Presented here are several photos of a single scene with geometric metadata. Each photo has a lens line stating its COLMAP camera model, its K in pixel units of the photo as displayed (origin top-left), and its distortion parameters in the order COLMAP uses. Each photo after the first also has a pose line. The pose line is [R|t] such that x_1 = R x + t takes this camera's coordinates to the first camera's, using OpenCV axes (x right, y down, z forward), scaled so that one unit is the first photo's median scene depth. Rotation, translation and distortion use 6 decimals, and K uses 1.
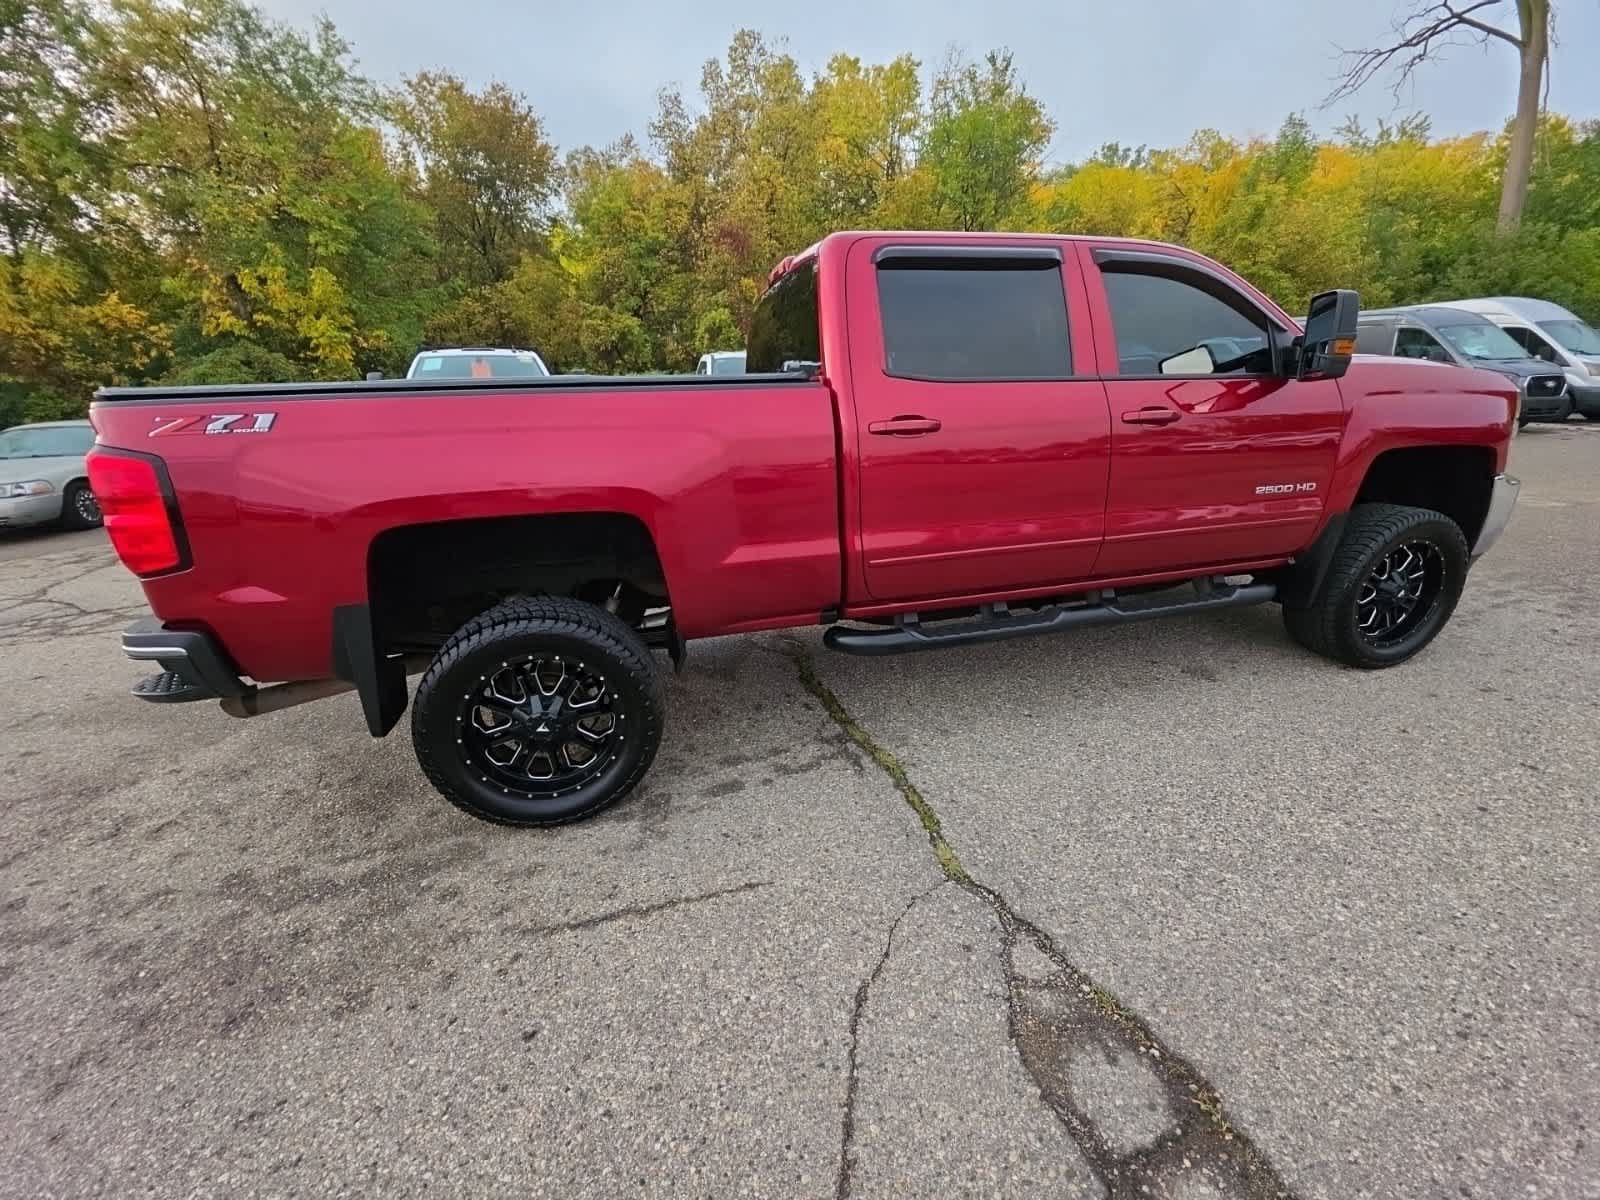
lens RADIAL K [[637.6, 0, 802.2], [0, 637.6, 592.8], [0, 0, 1]] dist [0.011672, -0.007964]
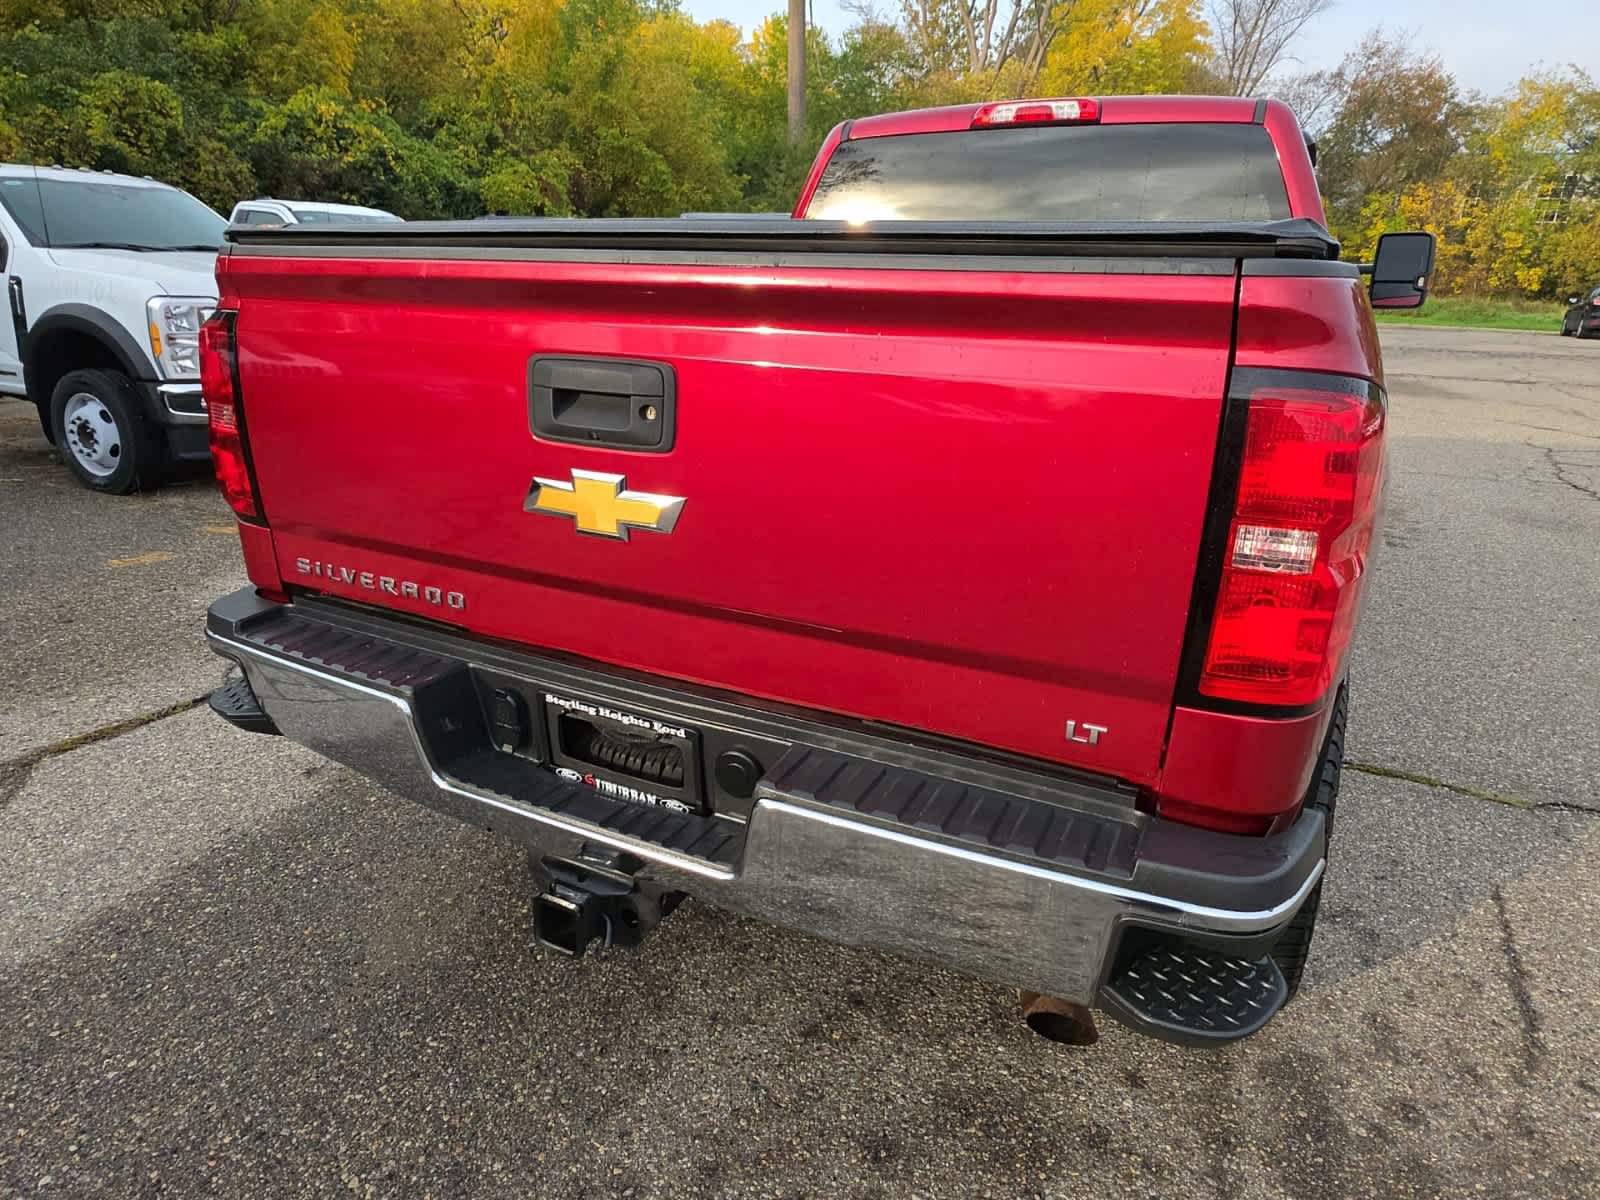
lens RADIAL K [[997.8, 0, 780.6], [0, 997.8, 598.3], [0, 0, 1]] dist [0.004104, -0.002528]
pose [[0.664313, -0.174246, 0.726861, -1.128206], [0.174826, 0.981696, 0.075554, -0.132237], [-0.726721, 0.076883, 0.682617, 0.544614]]
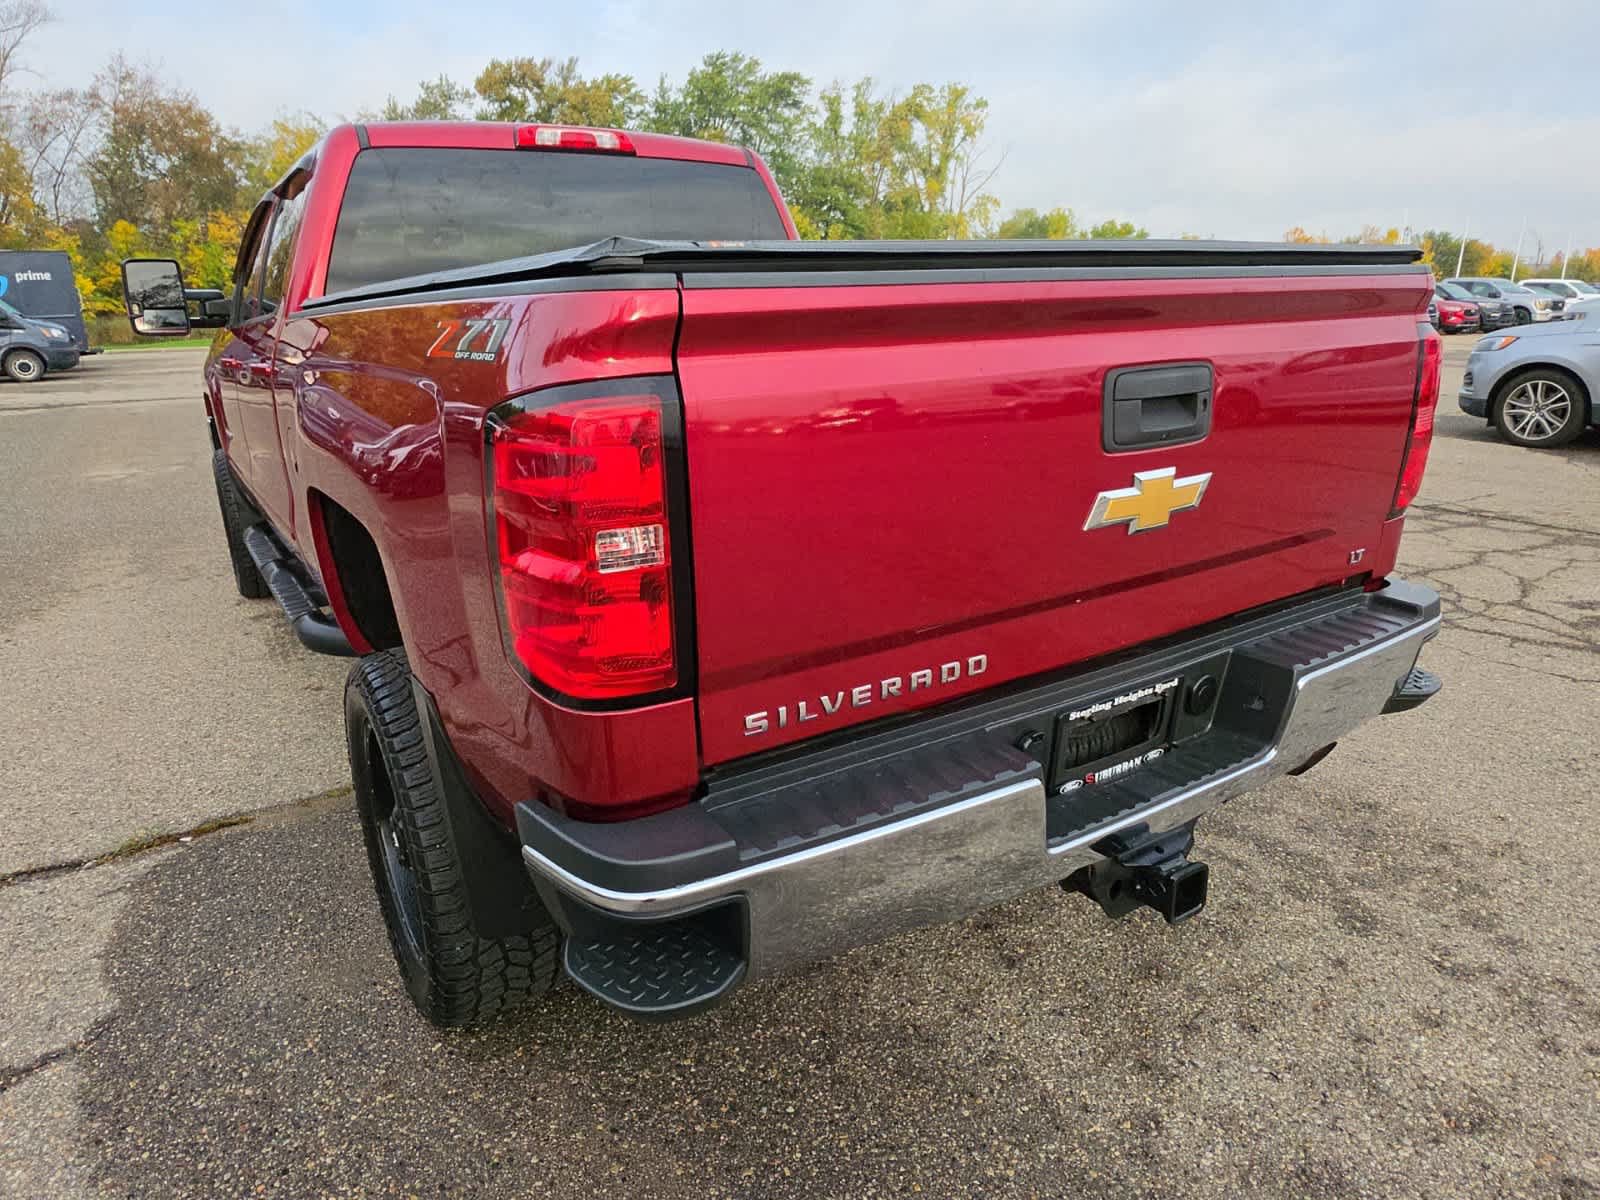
lens RADIAL K [[997.8, 0, 780.6], [0, 997.8, 598.3], [0, 0, 1]] dist [0.004104, -0.002528]
pose [[-0.307018, -0.224419, 0.924865, -1.273547], [0.323263, 0.889431, 0.323131, -0.357351], [-0.895121, 0.398181, -0.200525, 1.284067]]
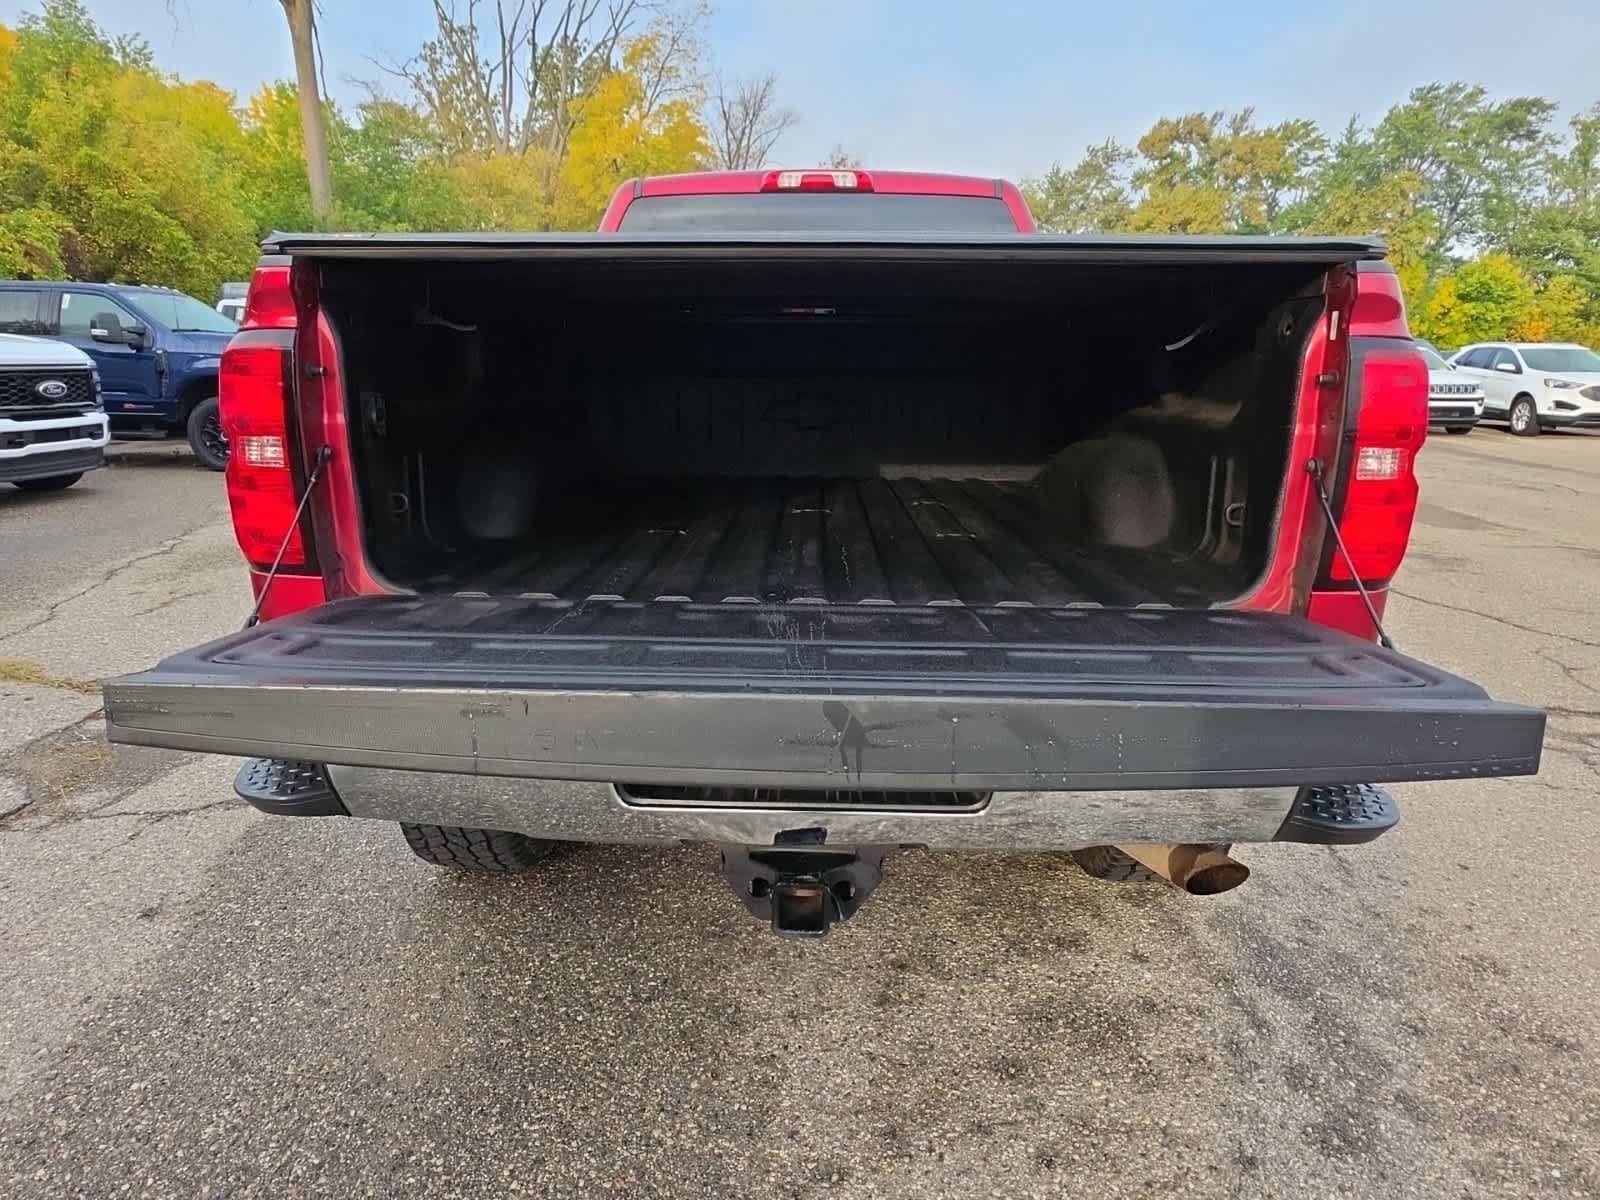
lens RADIAL K [[997.8, 0, 780.6], [0, 997.8, 598.3], [0, 0, 1]] dist [0.004104, -0.002528]
pose [[0.283445, -0.179108, 0.942114, -1.340882], [0.269014, 0.957809, 0.101156, -0.161903], [-0.920484, 0.224770, 0.319669, 0.813479]]
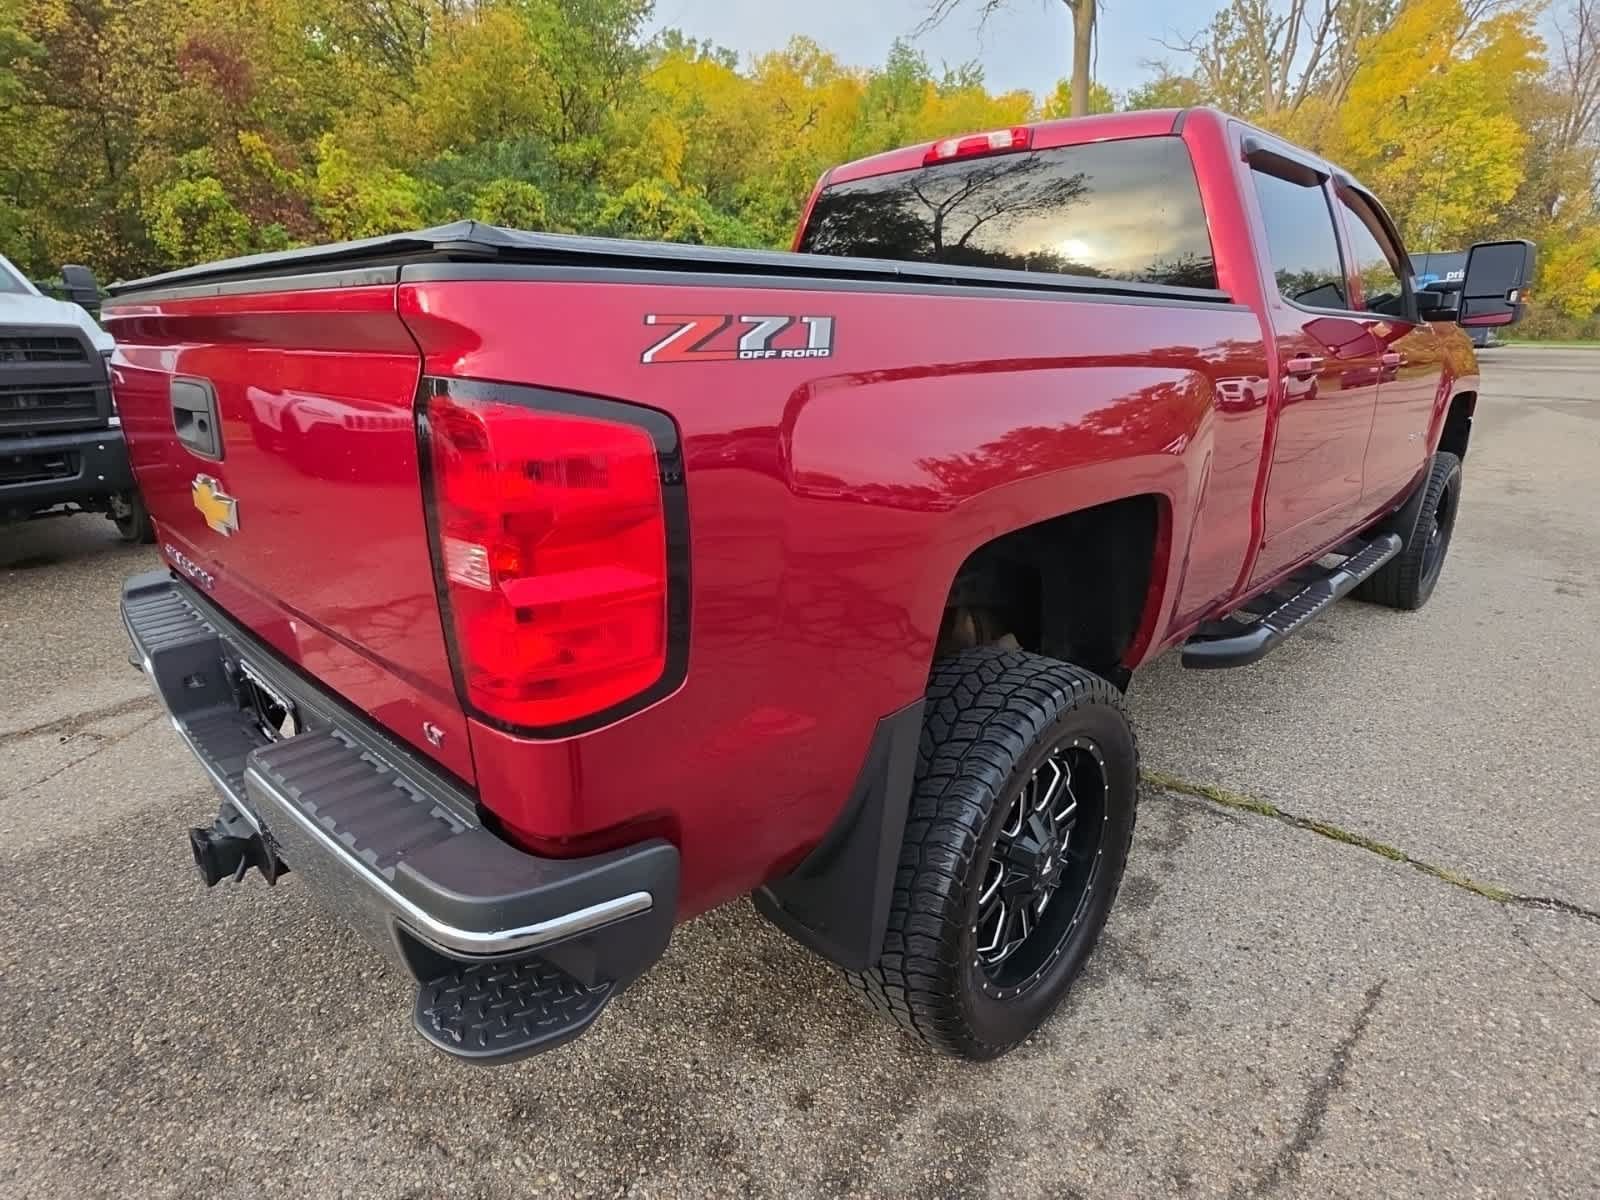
lens RADIAL K [[878.2, 0, 794.6], [0, 878.2, 597.2], [0, 0, 1]] dist [0.005274, -0.003099]
pose [[0.854744, -0.121614, 0.504602, -0.780757], [0.129089, 0.991426, 0.020280, -0.065761], [-0.502742, 0.047805, 0.863114, 0.320756]]
